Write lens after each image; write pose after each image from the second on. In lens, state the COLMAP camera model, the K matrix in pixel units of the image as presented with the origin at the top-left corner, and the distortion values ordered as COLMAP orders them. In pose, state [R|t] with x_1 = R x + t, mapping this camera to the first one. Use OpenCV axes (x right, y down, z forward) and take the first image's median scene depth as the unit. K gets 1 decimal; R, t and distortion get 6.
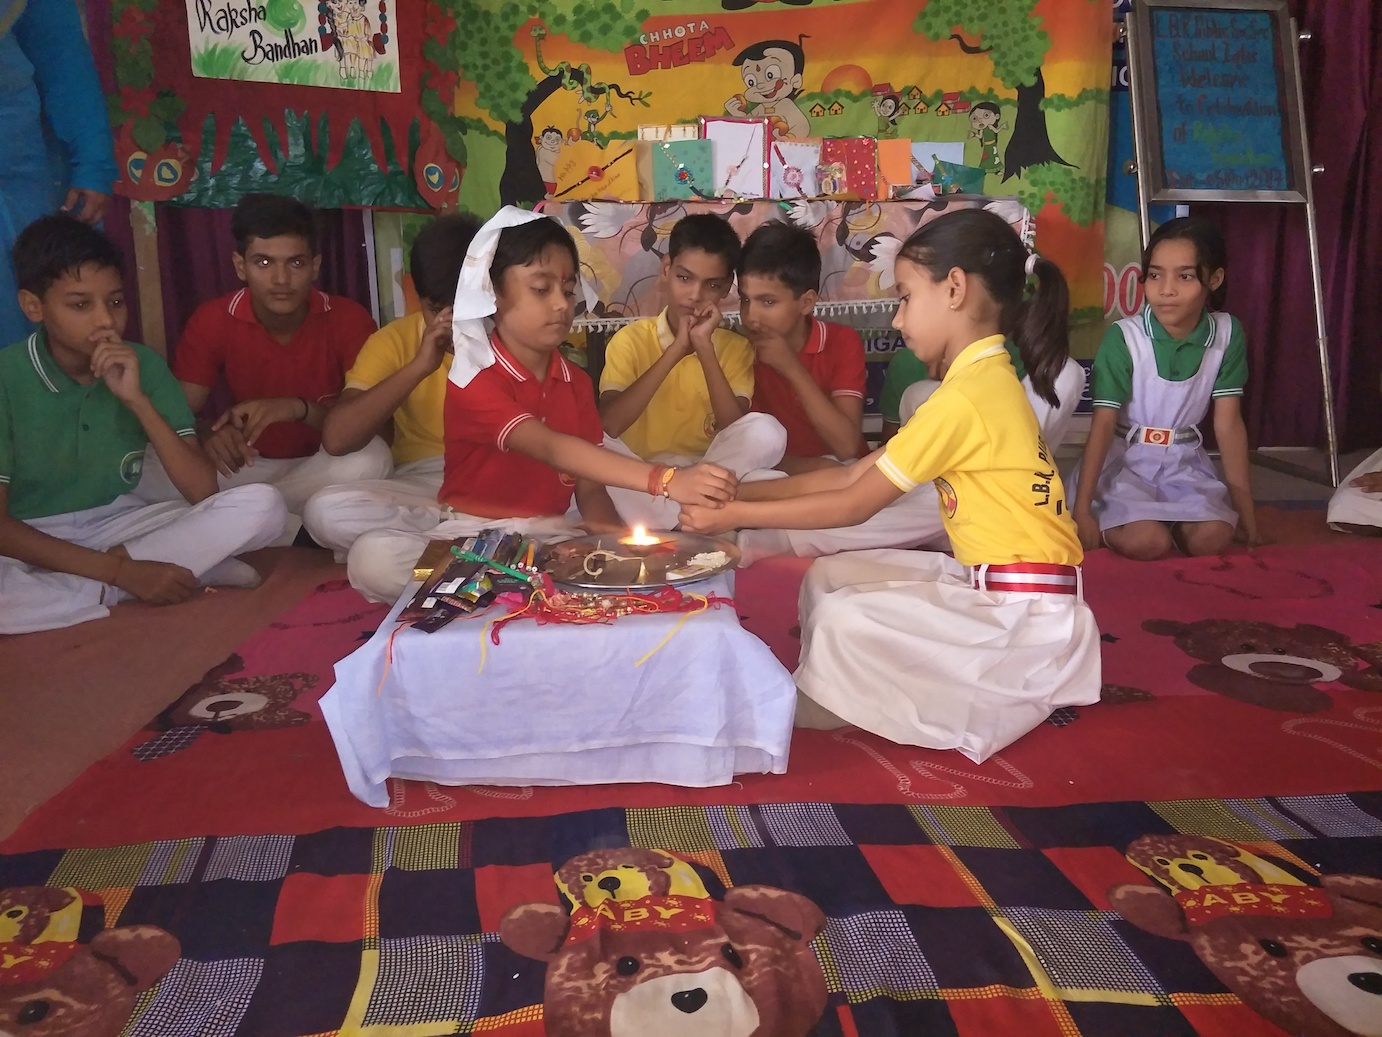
lens RADIAL K [[1159.6, 0, 671.5], [0, 1159.6, 512.5], [0, 0, 1]] dist [0.021755, -0.049718]
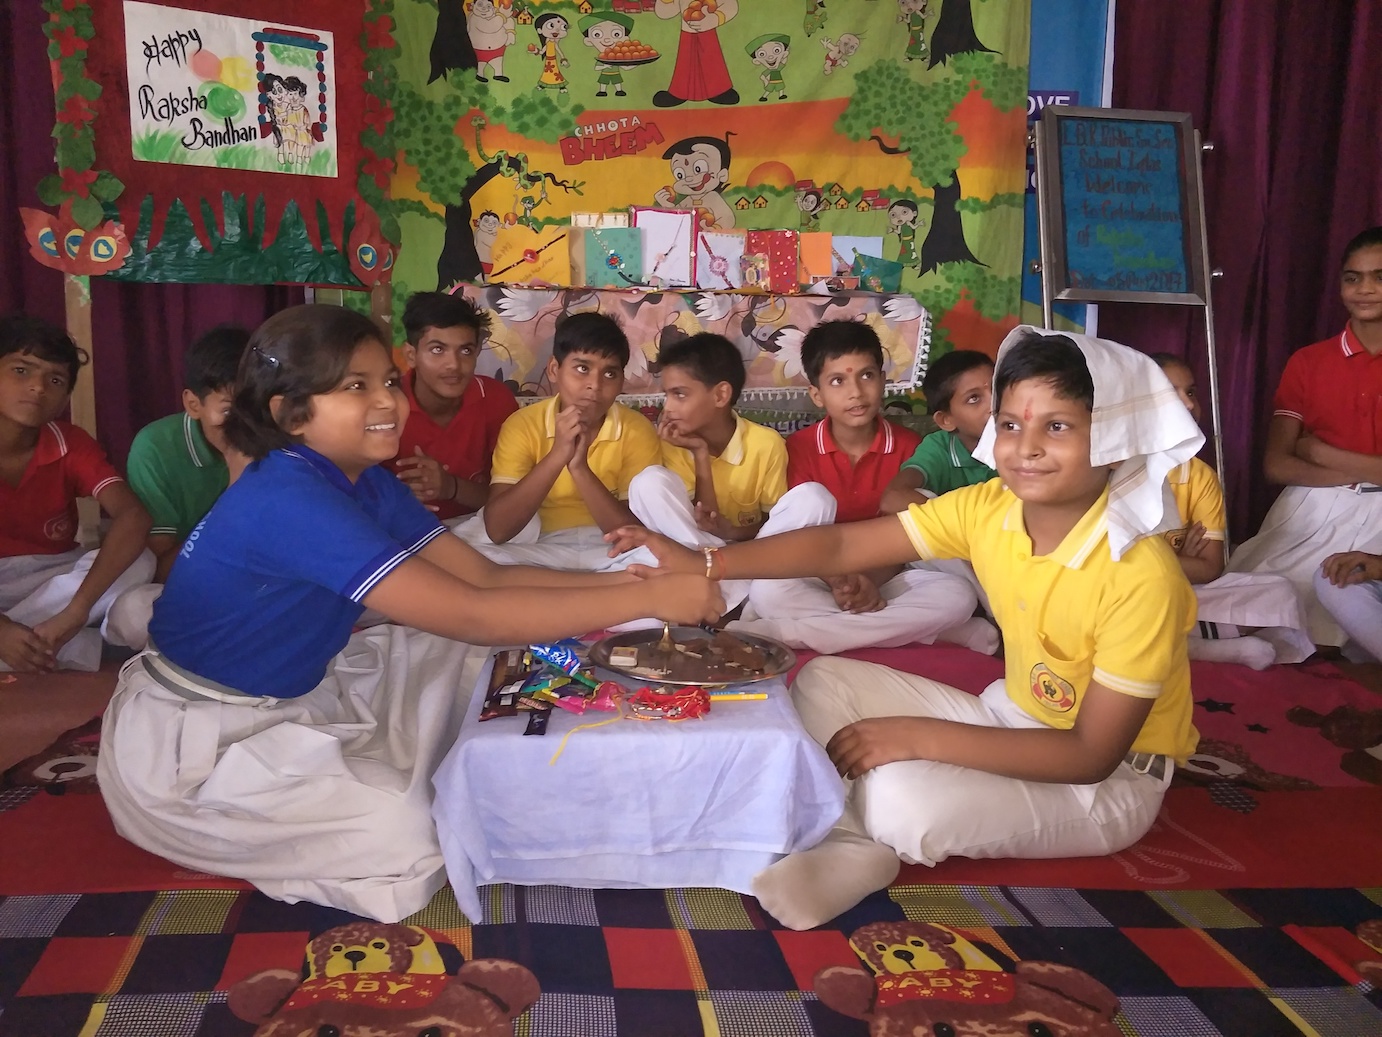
lens RADIAL K [[1159.6, 0, 683.5], [0, 1159.6, 511.4], [0, 0, 1]] dist [0.021755, -0.049718]
pose [[0.999531, 0.030500, -0.002810, 0.085841], [-0.030599, 0.998381, -0.047940, -0.016817], [0.001343, 0.048003, 0.998846, -0.034892]]
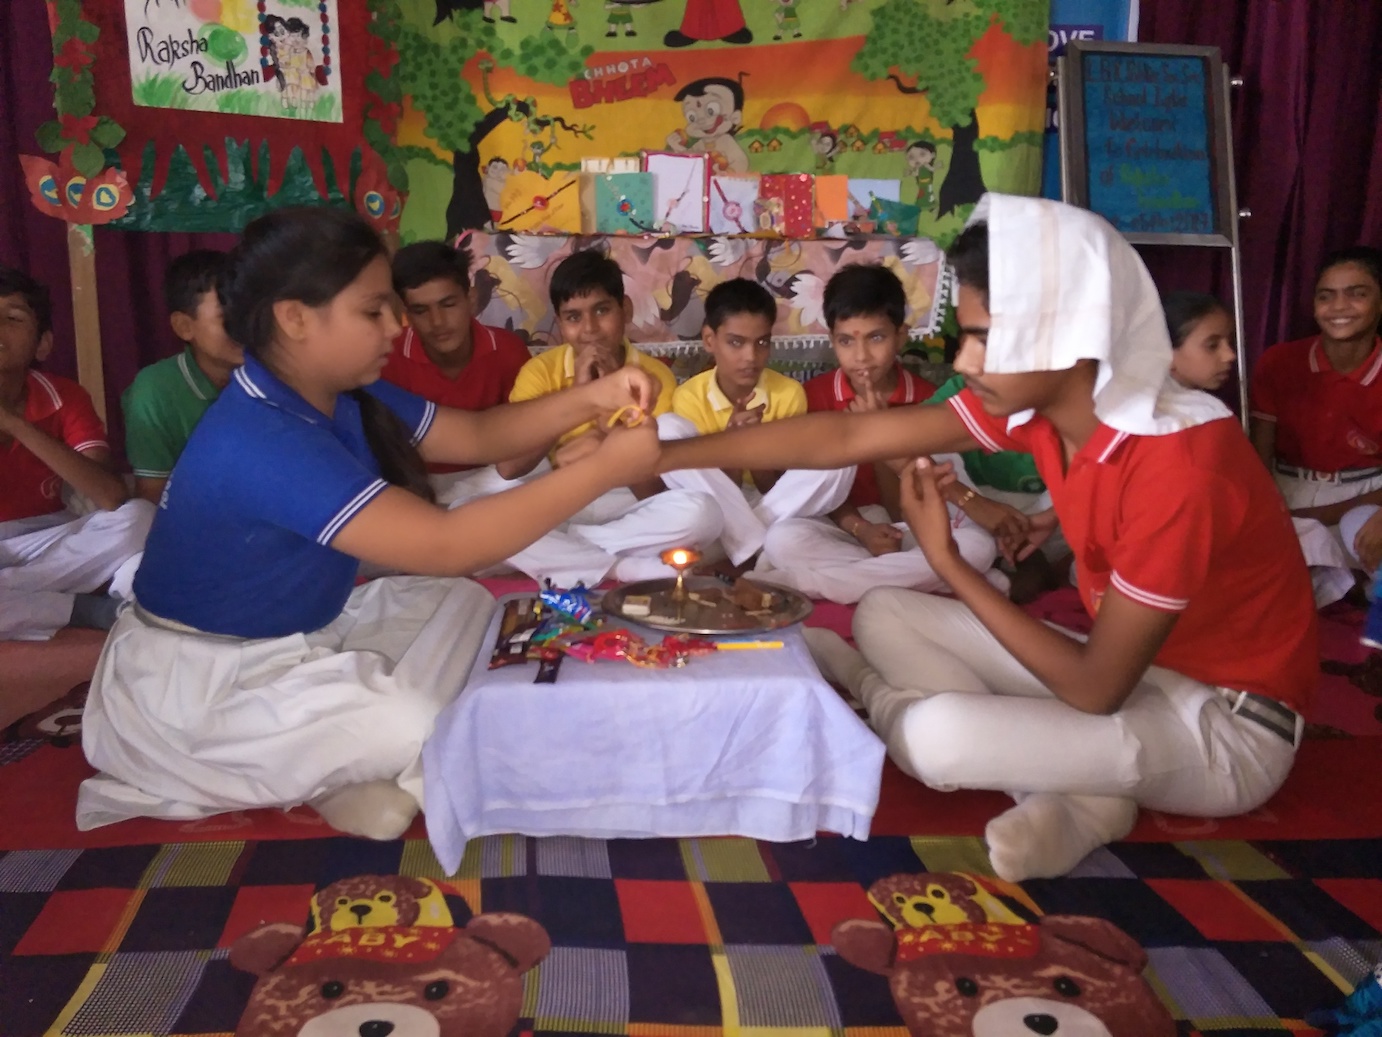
lens RADIAL K [[1159.6, 0, 682.8], [0, 1159.6, 504.4], [0, 0, 1]] dist [0.021755, -0.049718]
pose [[0.999560, 0.024989, -0.015954, 0.087165], [-0.025251, 0.999547, -0.016394, -0.012157], [0.015537, 0.016790, 0.999738, -0.020071]]
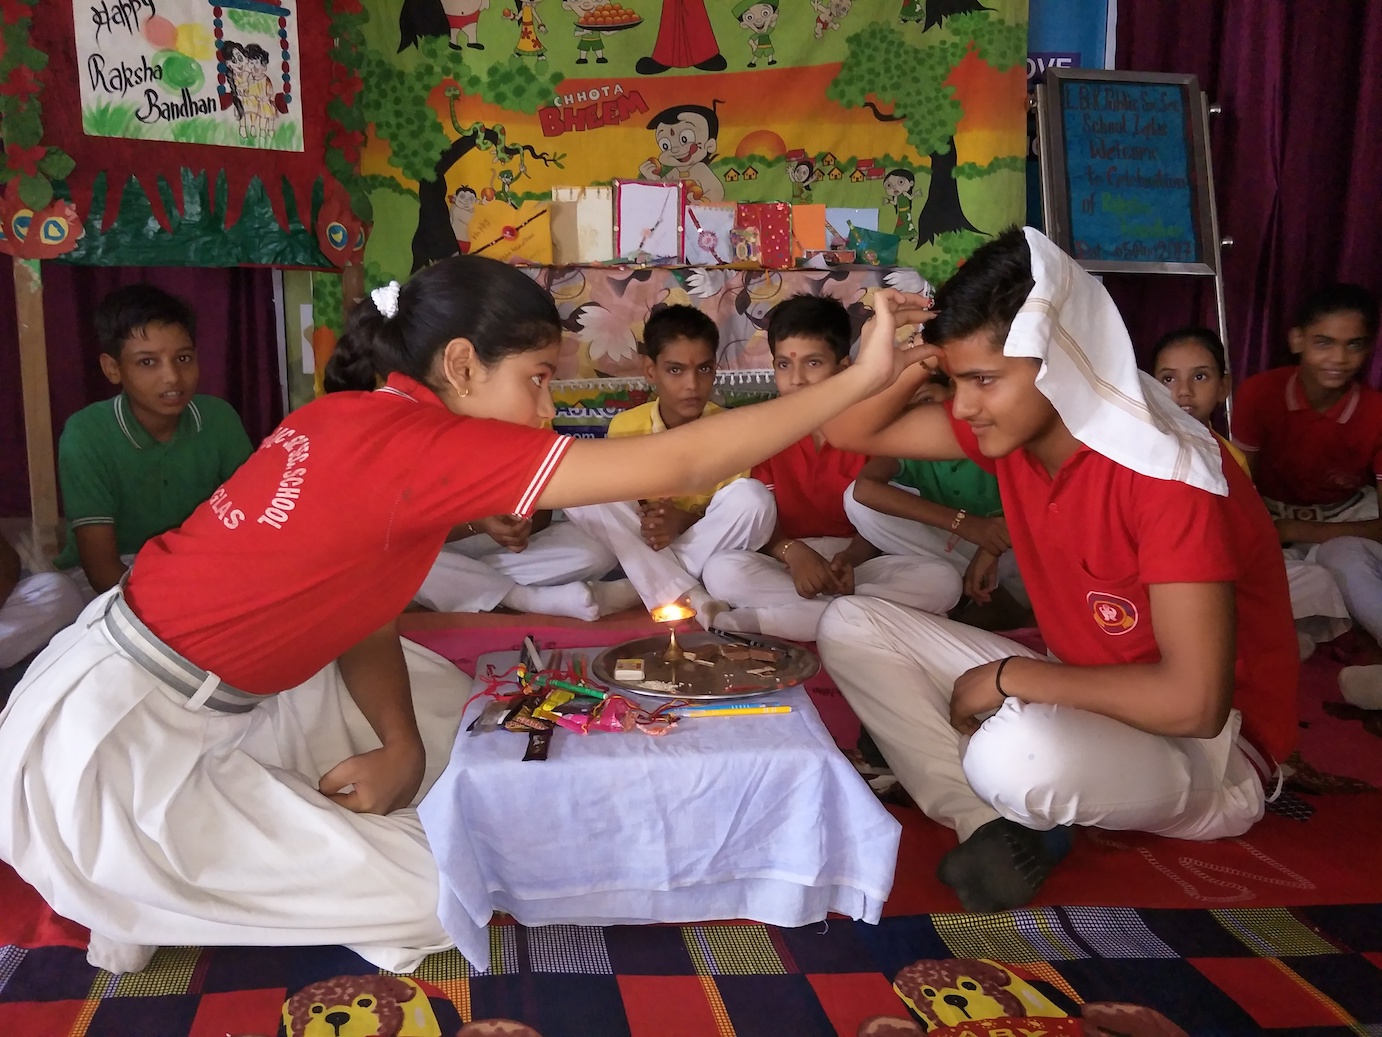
lens RADIAL K [[1159.6, 0, 683.4], [0, 1159.6, 510.4], [0, 0, 1]] dist [0.021755, -0.049718]
pose [[0.999801, 0.012901, 0.015232, 0.074348], [-0.012372, 0.999335, -0.034310, -0.022900], [-0.015665, 0.034114, 0.999295, 0.010924]]
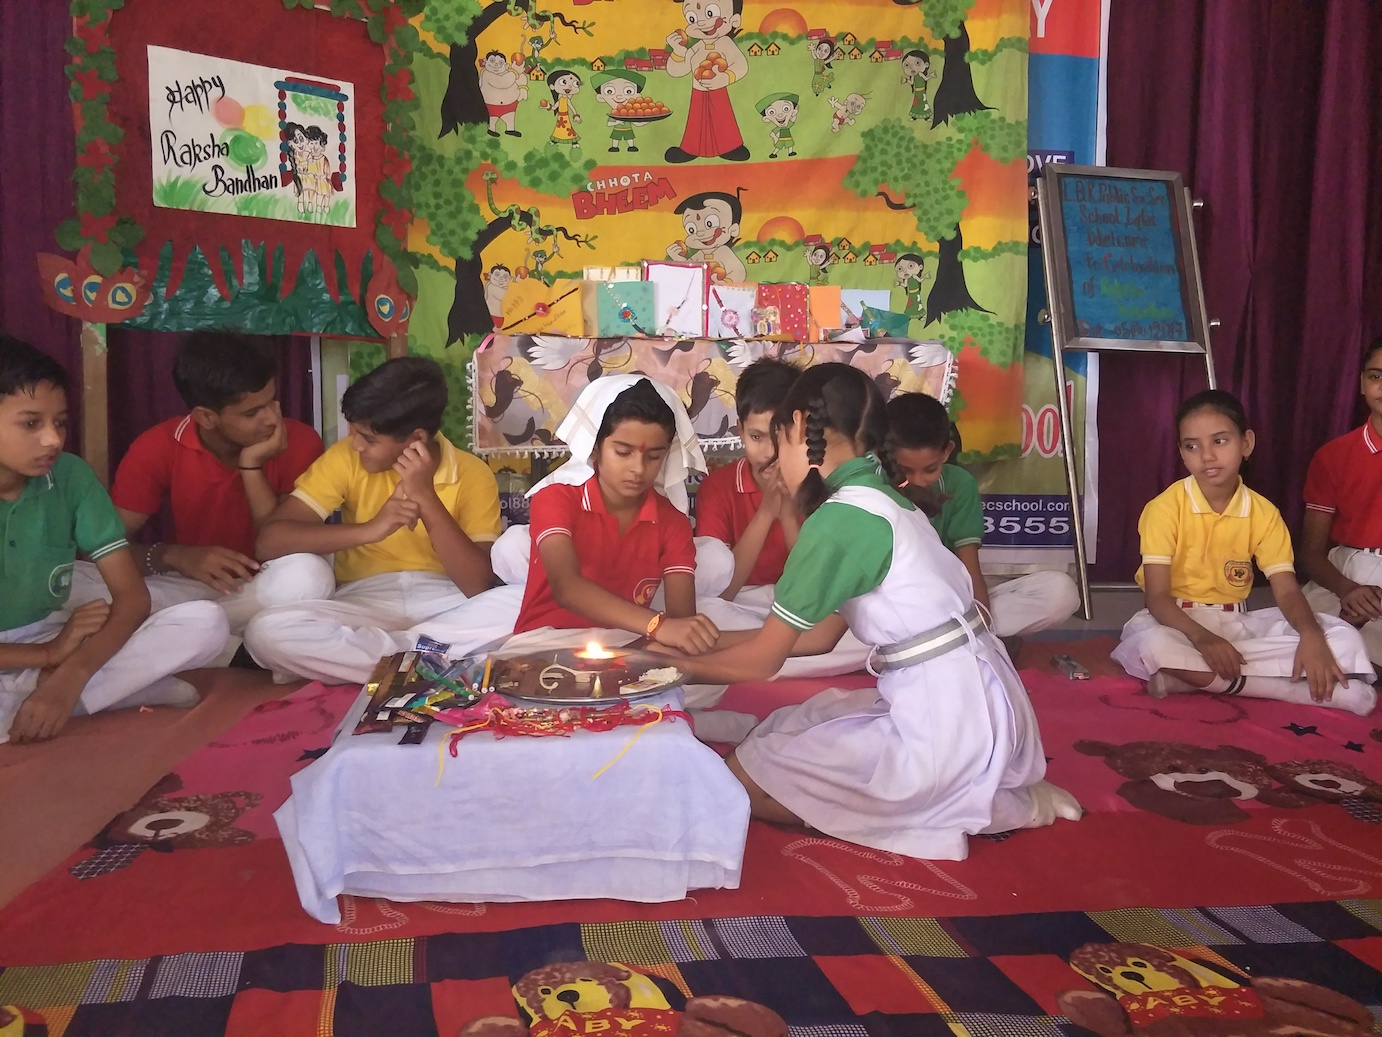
lens RADIAL K [[1159.6, 0, 677.6], [0, 1159.6, 509.1], [0, 0, 1]] dist [0.021755, -0.049718]
pose [[0.997577, 0.015858, 0.067733, -0.011958], [-0.007816, 0.993056, -0.117385, 0.006968], [-0.069125, 0.116571, 0.990774, -0.016486]]
